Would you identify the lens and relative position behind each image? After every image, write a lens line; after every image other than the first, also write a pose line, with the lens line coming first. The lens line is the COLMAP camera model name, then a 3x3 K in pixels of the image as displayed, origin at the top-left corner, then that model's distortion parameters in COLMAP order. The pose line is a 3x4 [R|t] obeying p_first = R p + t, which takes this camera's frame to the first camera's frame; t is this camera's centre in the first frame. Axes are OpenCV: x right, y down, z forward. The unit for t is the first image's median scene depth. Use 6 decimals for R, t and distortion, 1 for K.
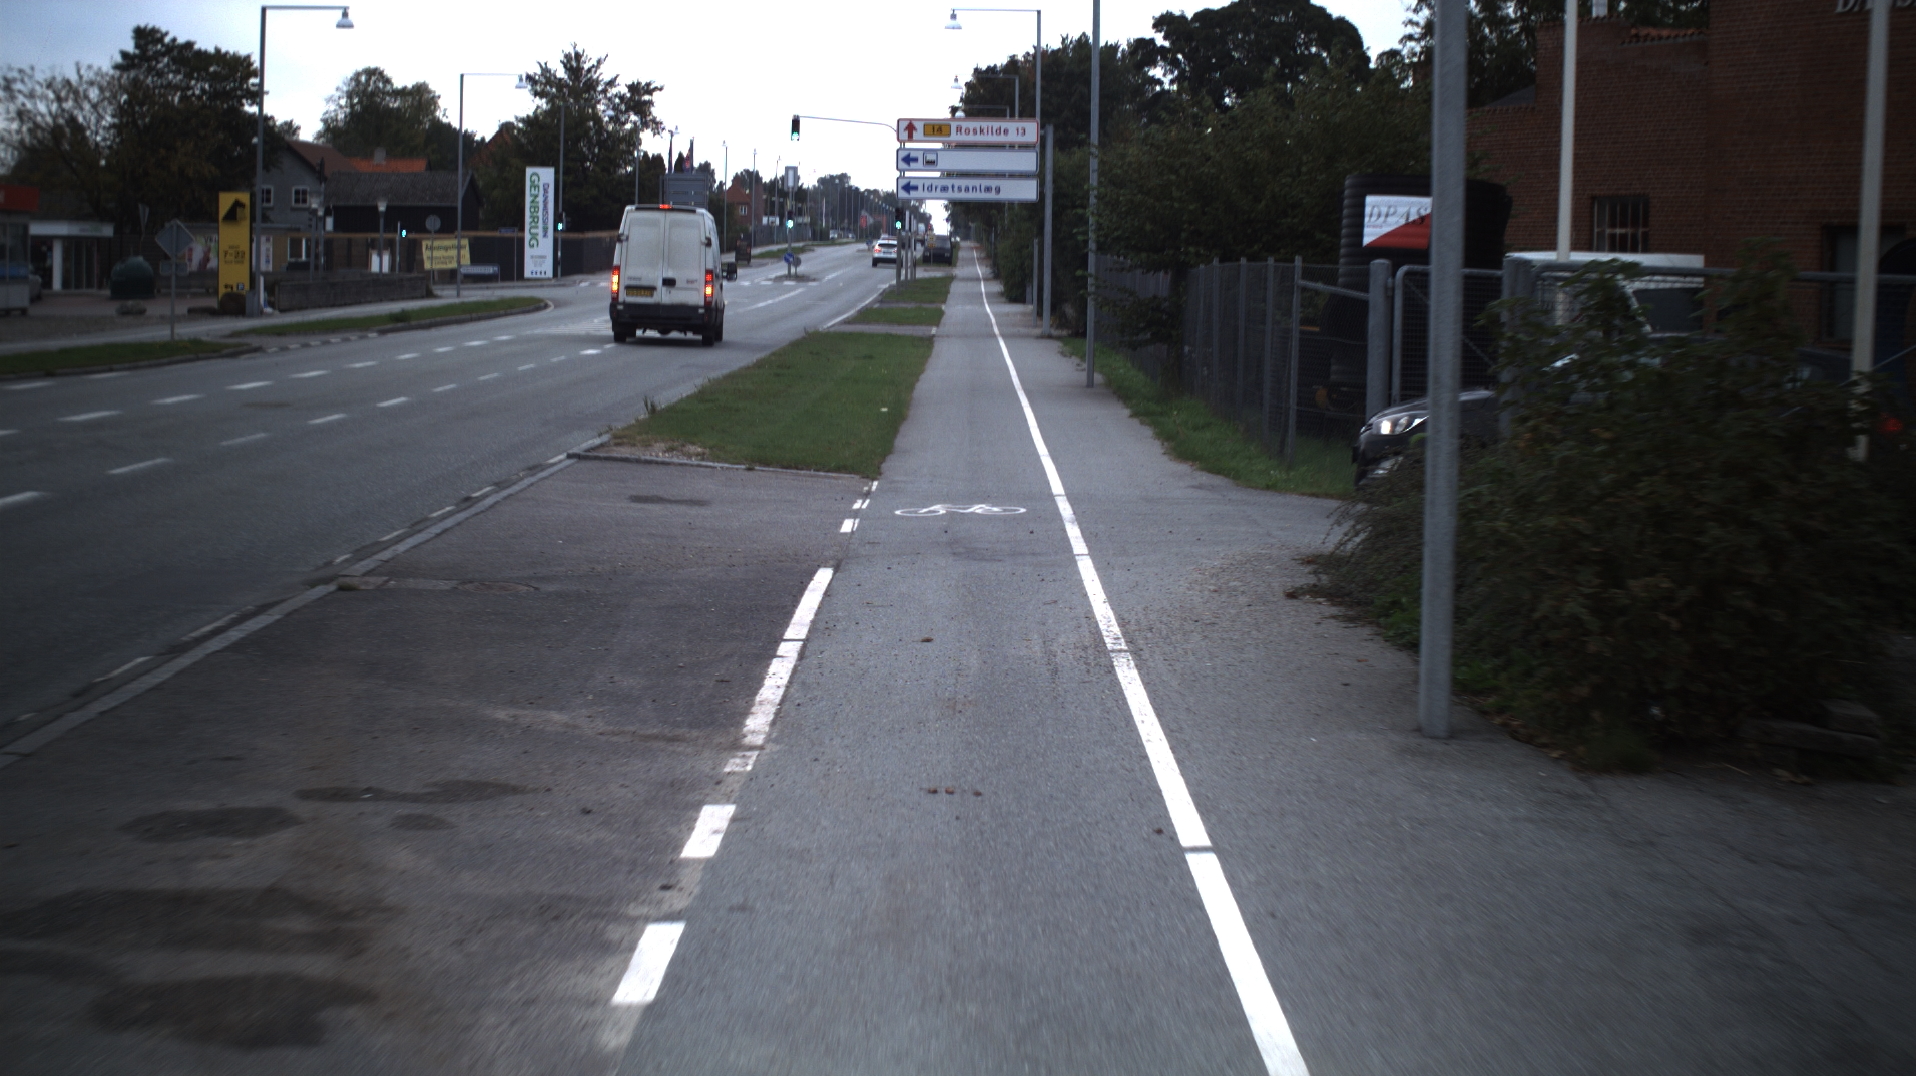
lens RADIAL K [[2988.4, 0, 957.6], [0, 2988.4, 464.7], [0, 0, 1]] dist [-0.215238, 0.057366]
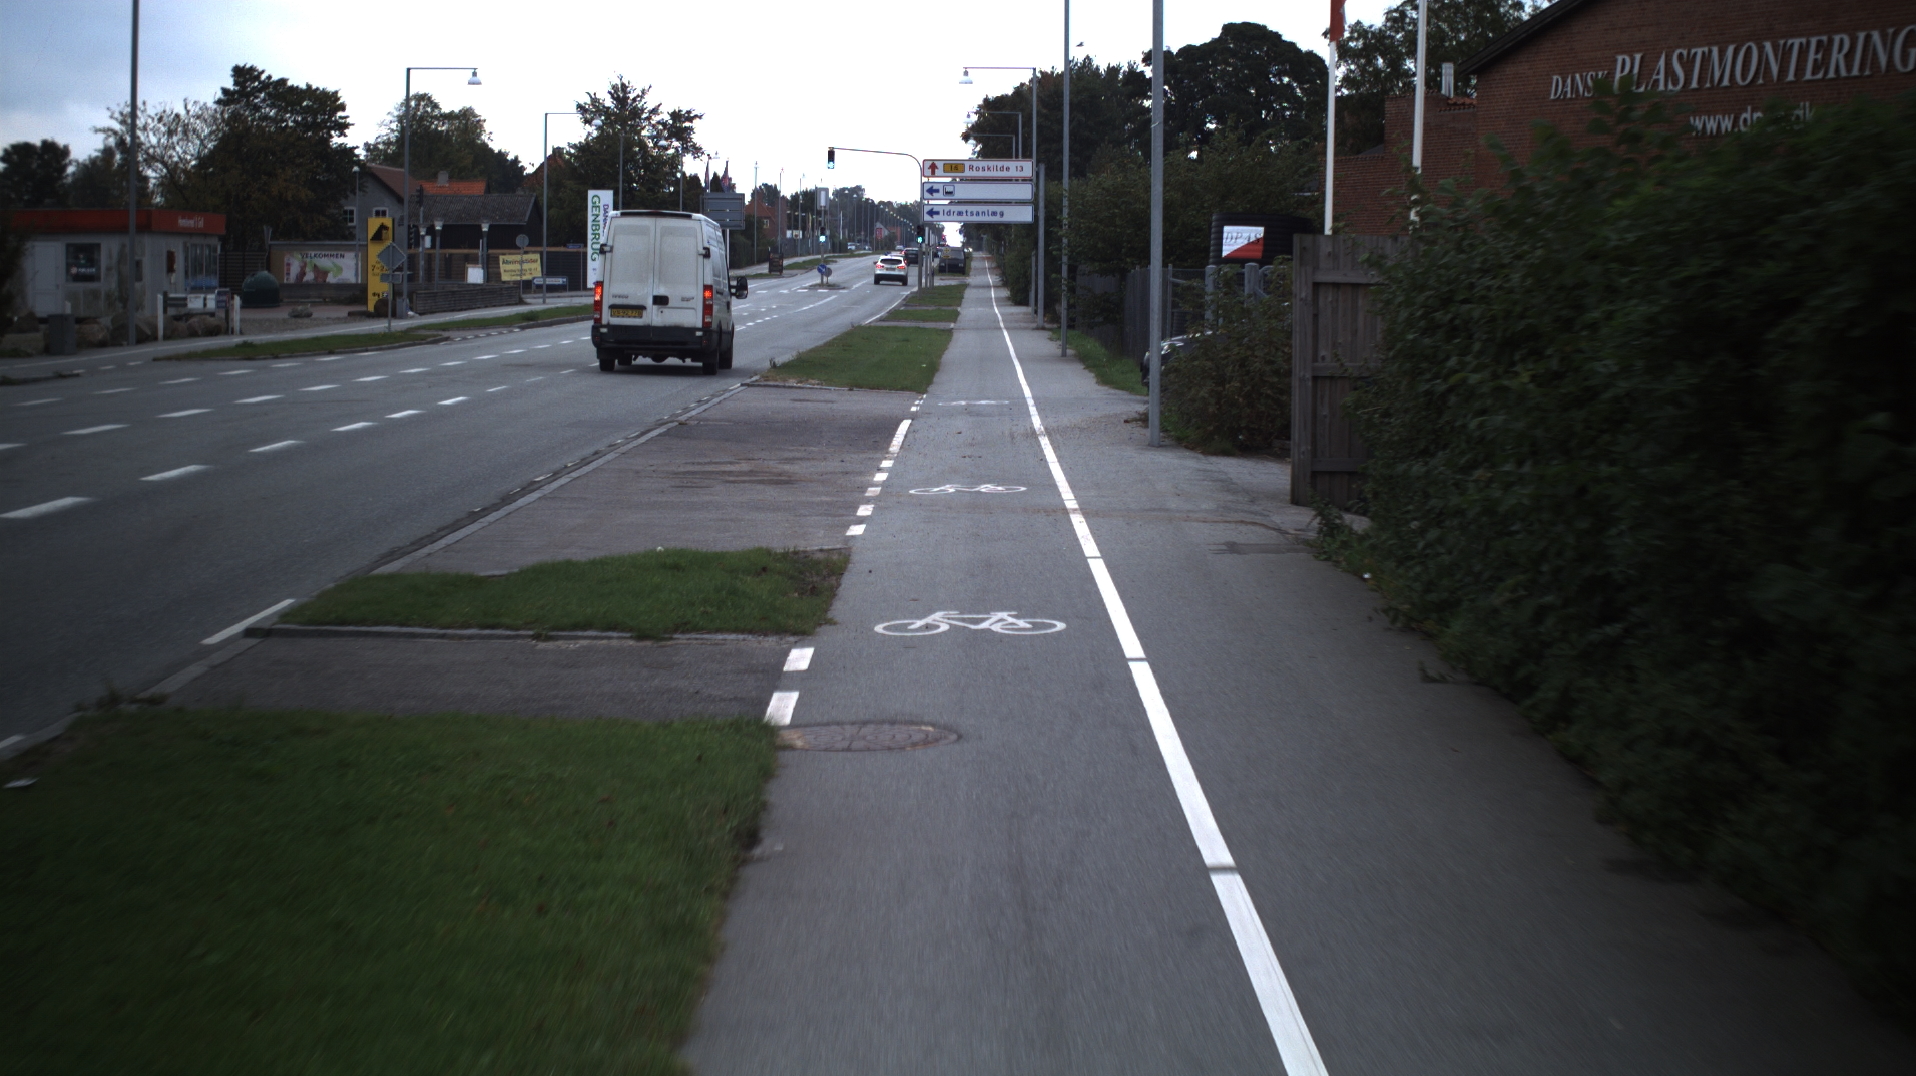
lens RADIAL K [[4412.7, 0, 960.2], [0, 4412.7, 665.8], [0, 0, 1]] dist [-0.217290, -0.254952]
pose [[0.999972, -0.006980, -0.002696, -0.000462], [0.007033, 0.999766, 0.020455, 0.050866], [0.002553, -0.020473, 0.999787, -0.721024]]
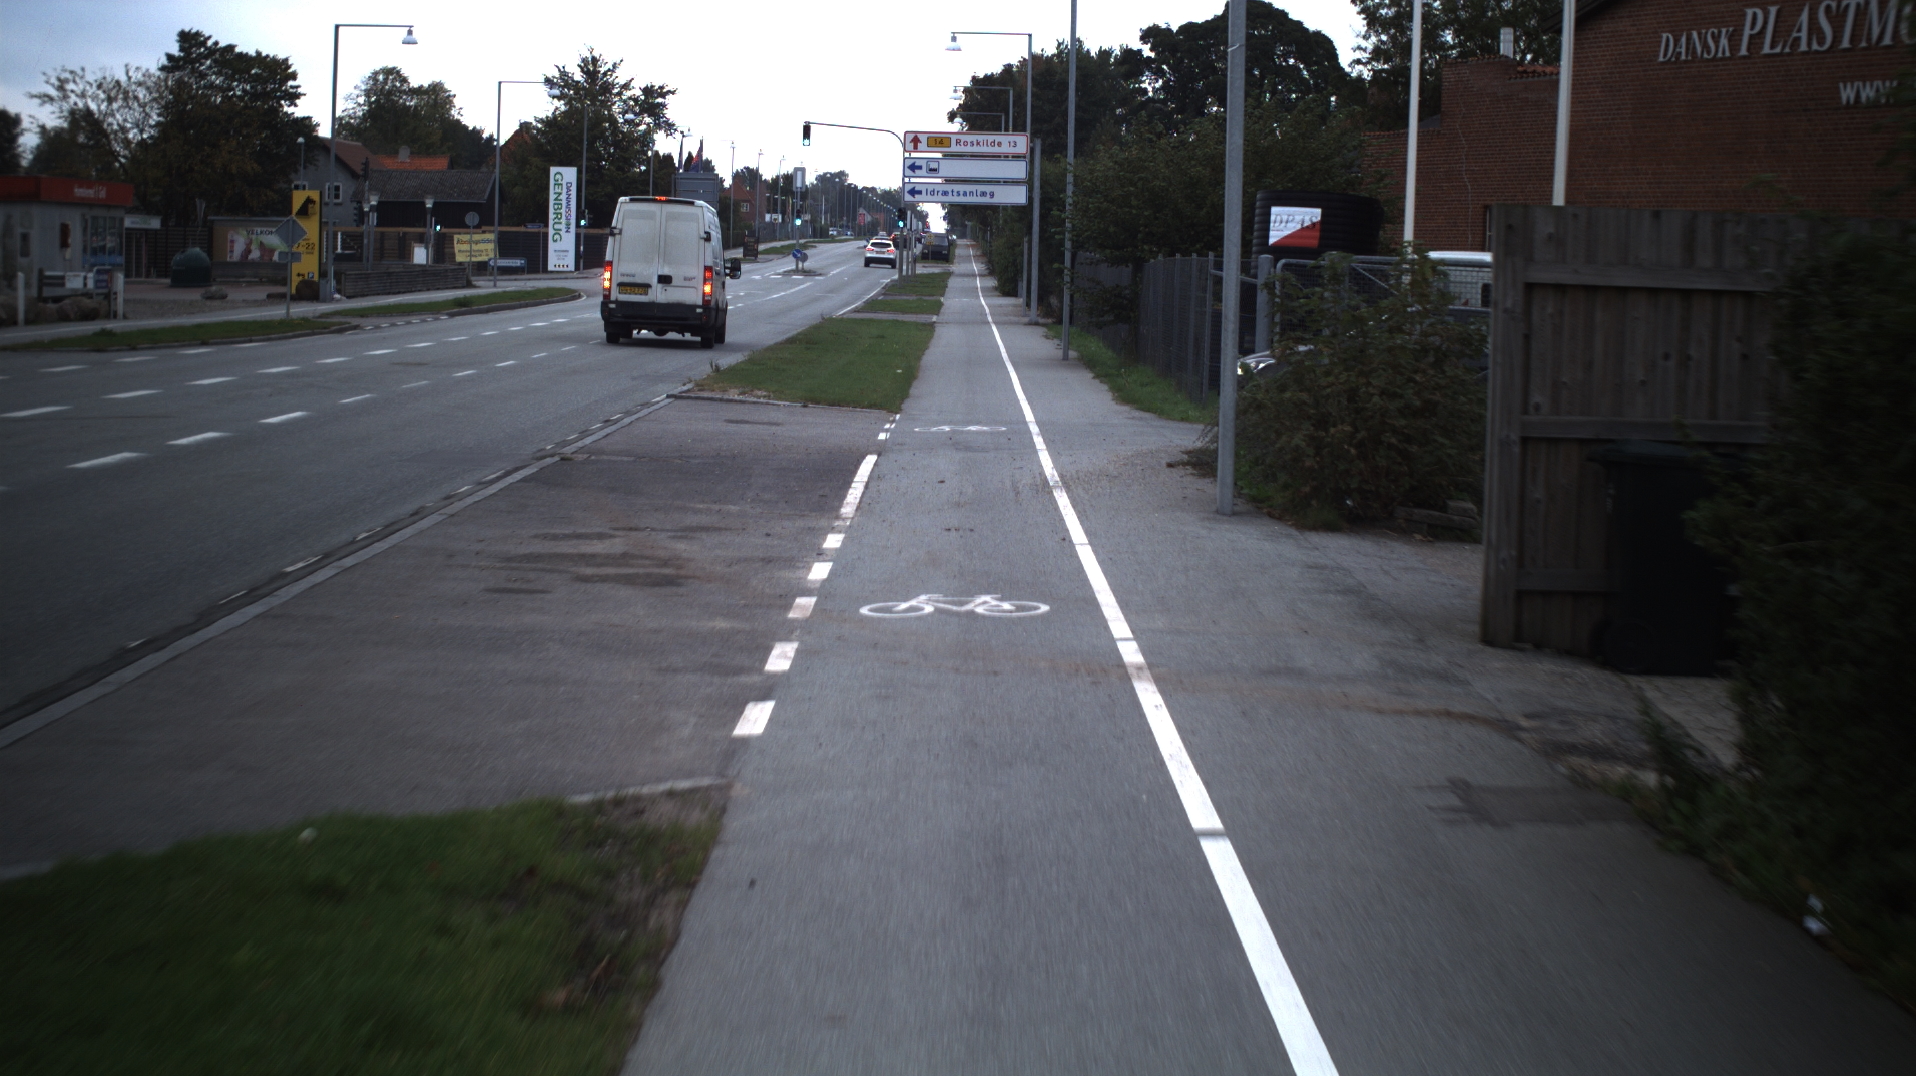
lens RADIAL K [[3564.7, 0, 958.0], [0, 3564.7, 538.0], [0, 0, 1]] dist [-0.228586, 0.001615]
pose [[0.999969, 0.007346, 0.002884, -0.001954], [-0.007372, 0.999932, 0.009076, 0.021726], [-0.002818, -0.009097, 0.999955, -0.291194]]
